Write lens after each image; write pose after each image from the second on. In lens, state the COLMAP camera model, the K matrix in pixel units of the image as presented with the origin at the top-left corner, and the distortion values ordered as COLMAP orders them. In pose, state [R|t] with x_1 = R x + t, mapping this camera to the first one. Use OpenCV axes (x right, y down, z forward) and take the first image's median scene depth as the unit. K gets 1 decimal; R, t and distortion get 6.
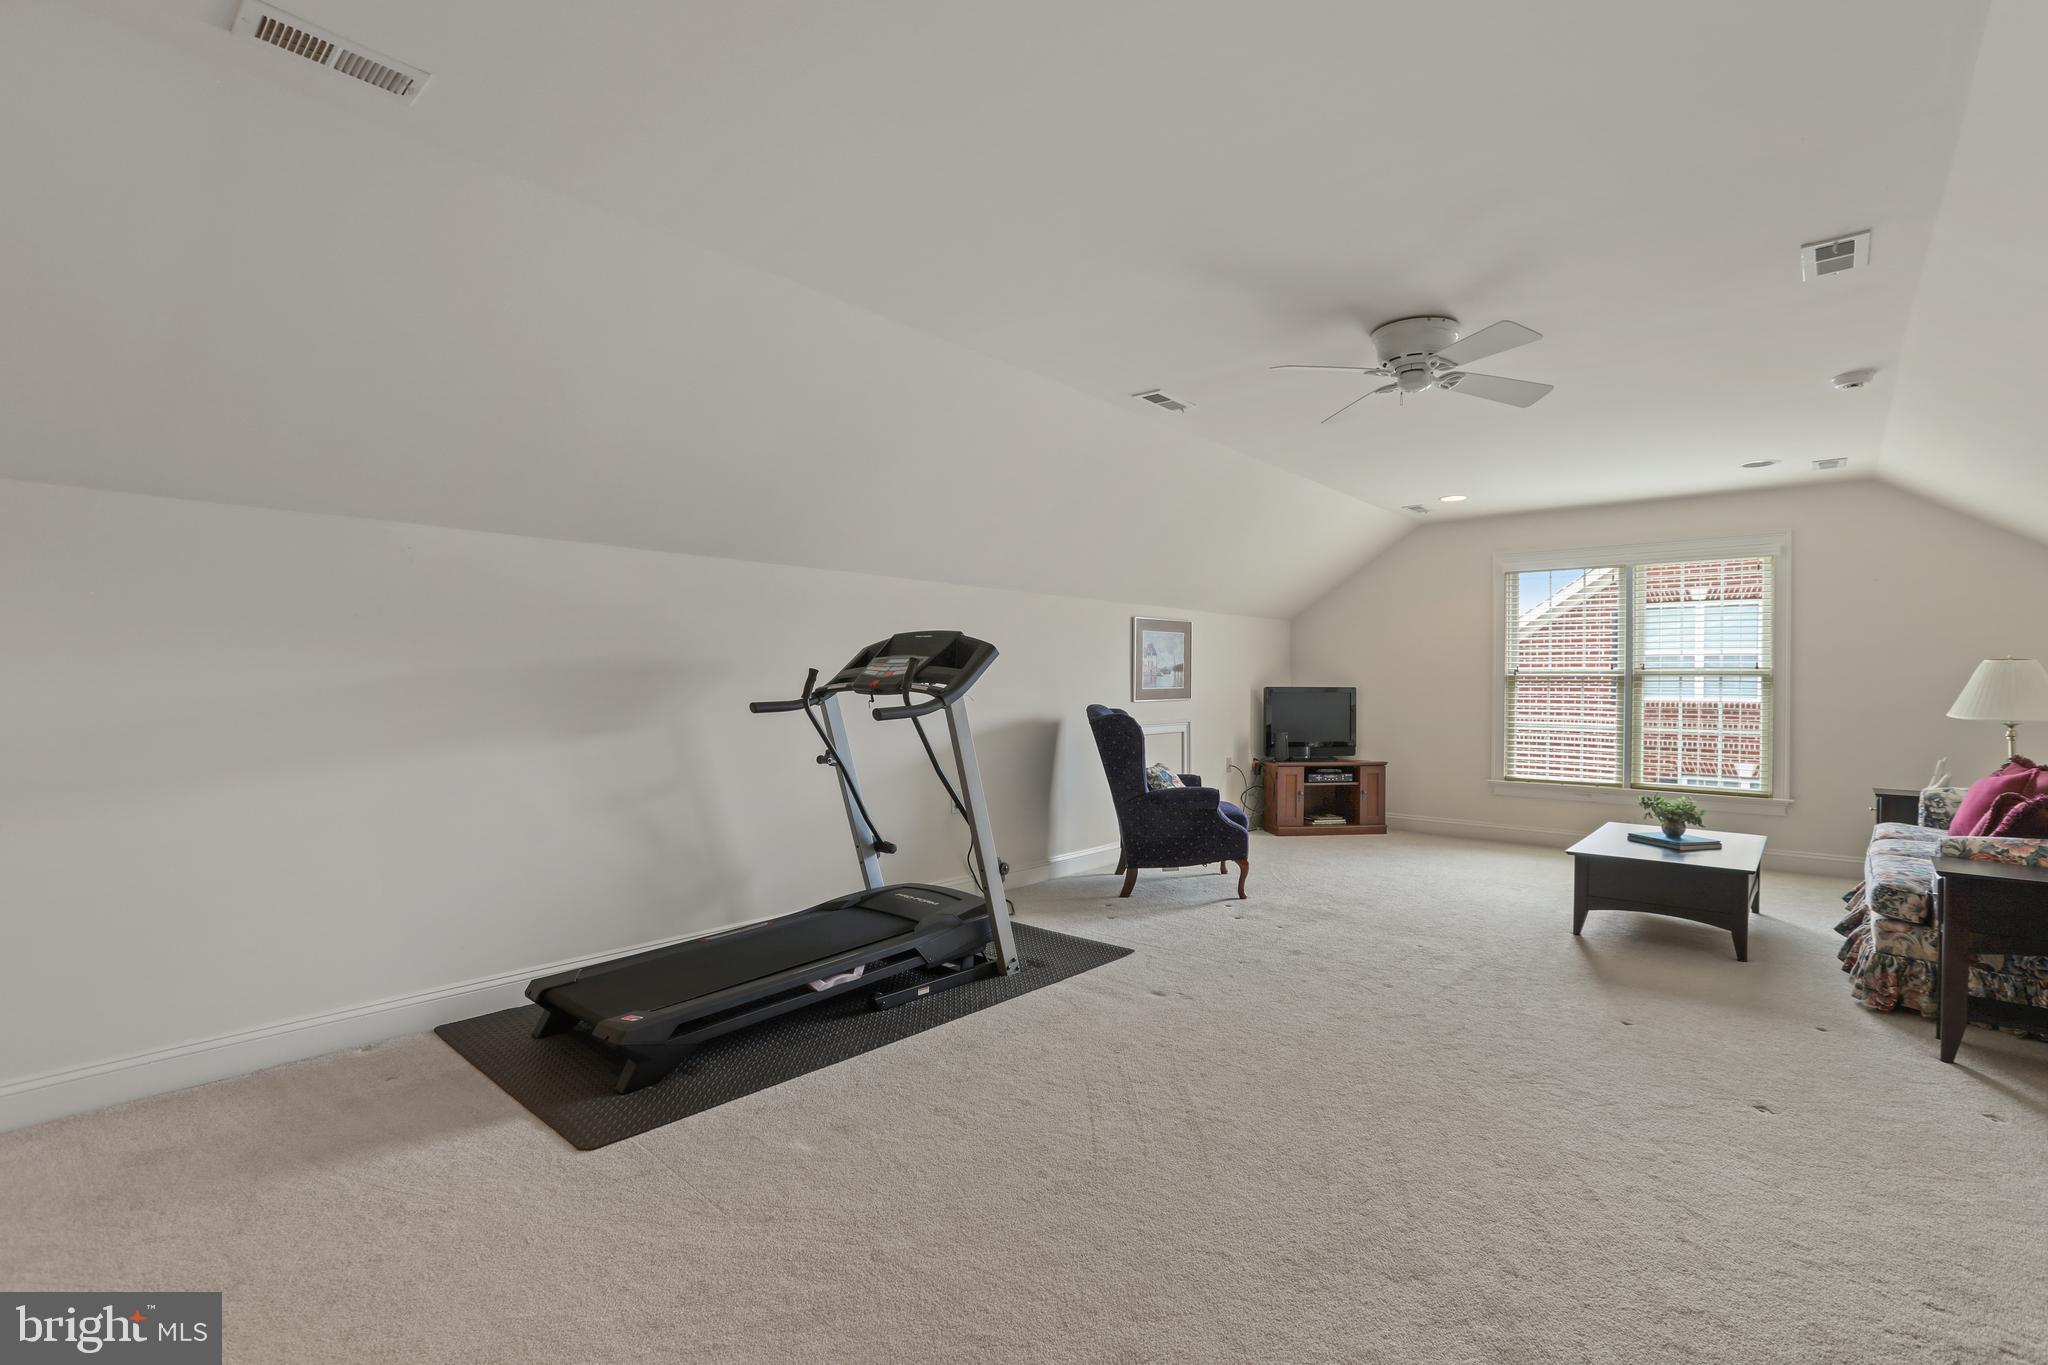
lens RADIAL K [[928.0, 0, 1024.4], [0, 928.0, 691.7], [0, 0, 1]] dist [-0.040693, 0.015292]
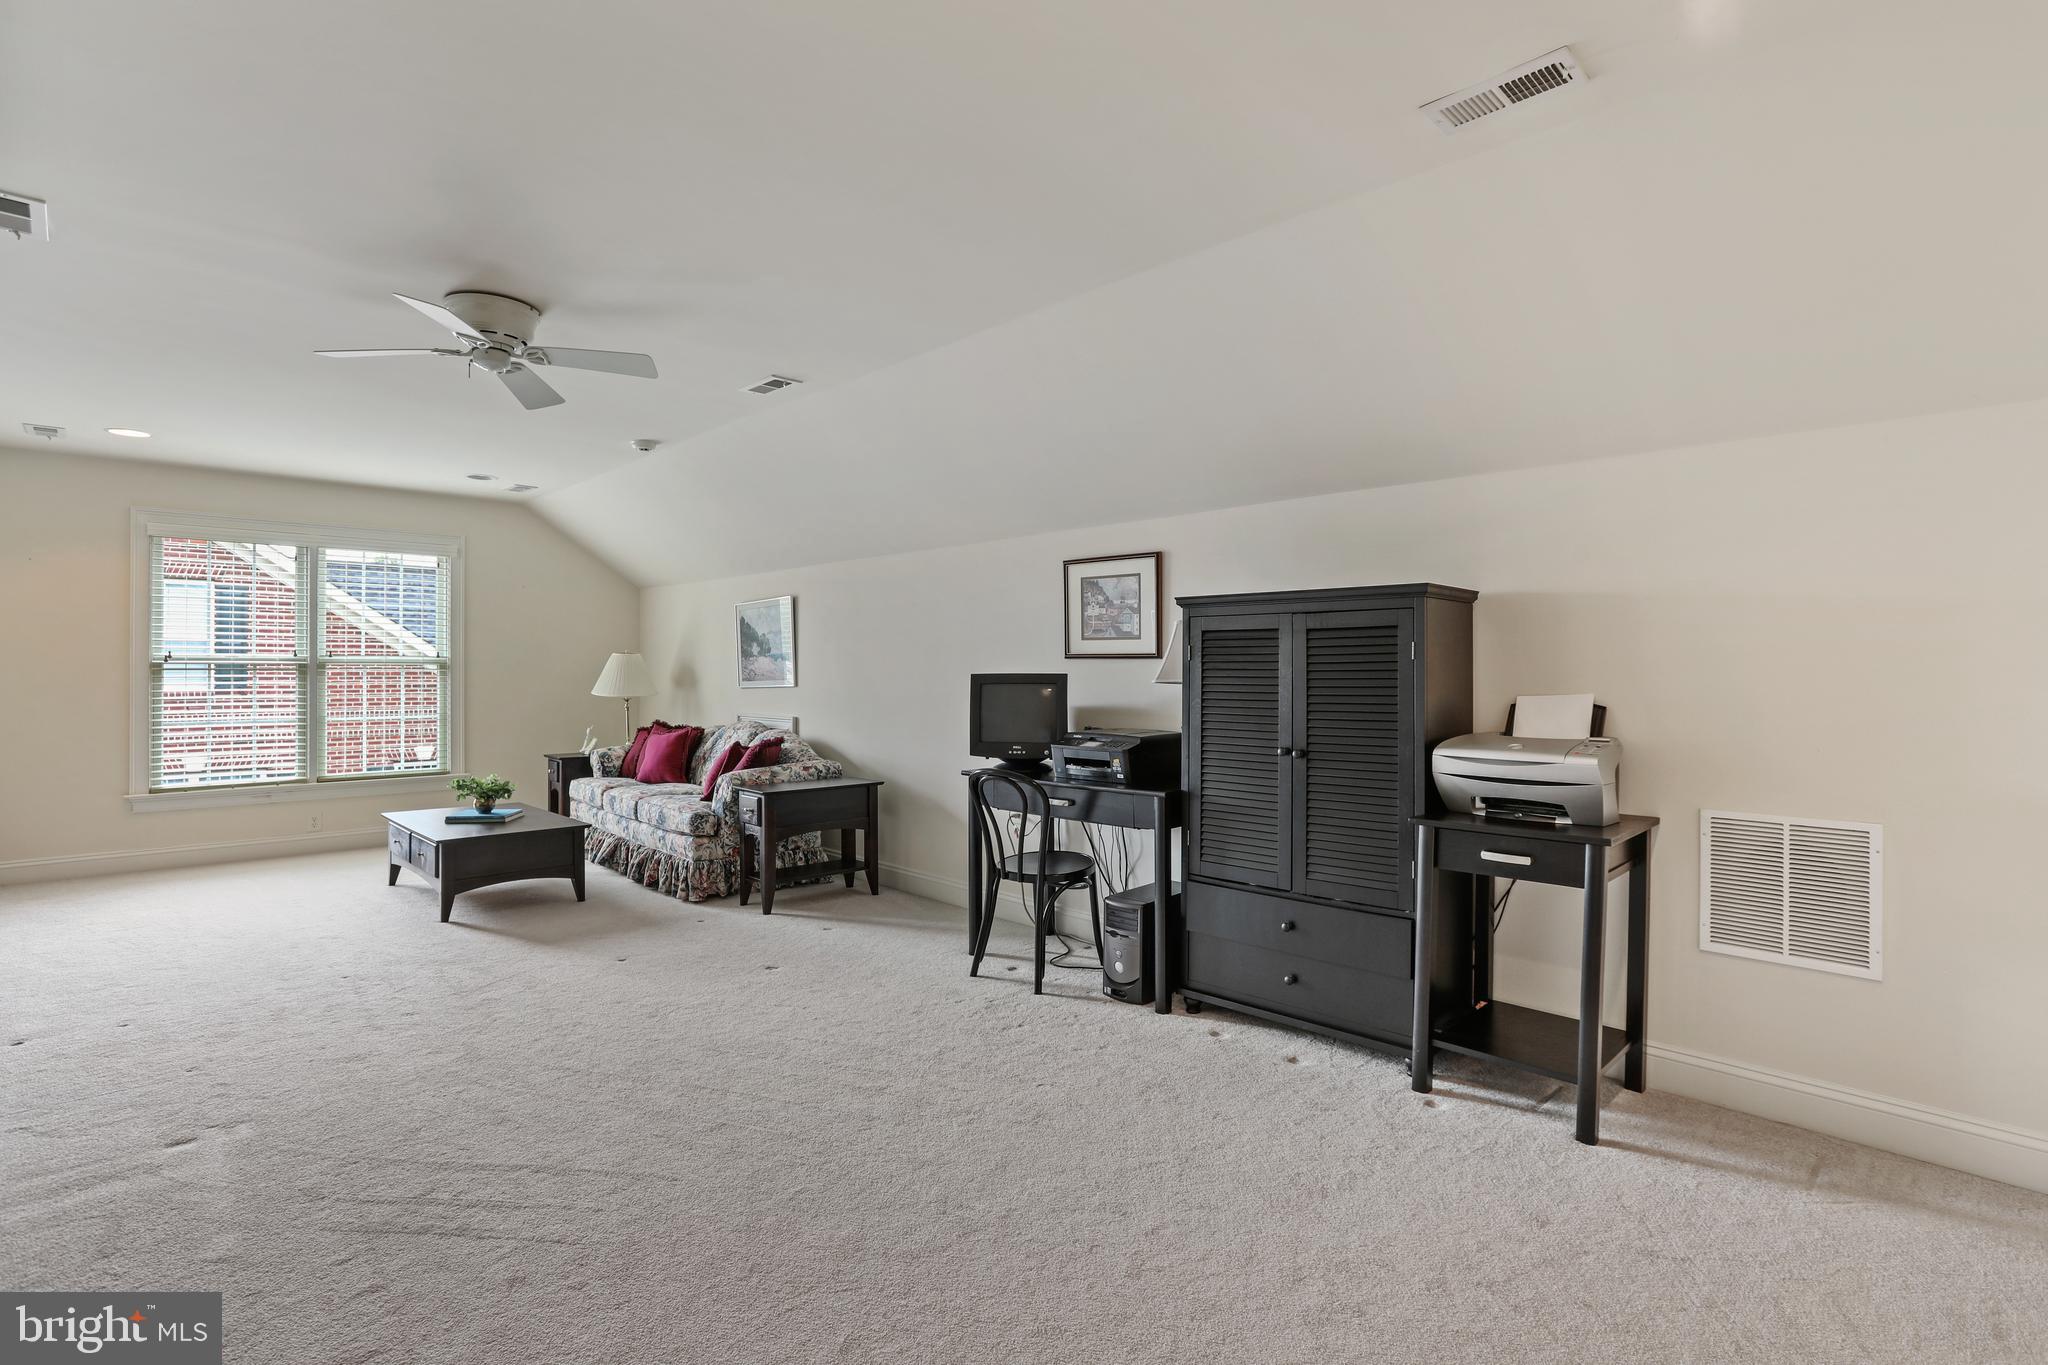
lens RADIAL K [[979.0, 0, 1026.4], [0, 979.0, 668.7], [0, 0, 1]] dist [-0.038087, 0.018335]
pose [[0.080318, -0.001153, 0.996769, -0.360307], [0.010869, 0.999941, 0.000281, -0.005385], [-0.996710, 0.010811, 0.080326, 0.243570]]
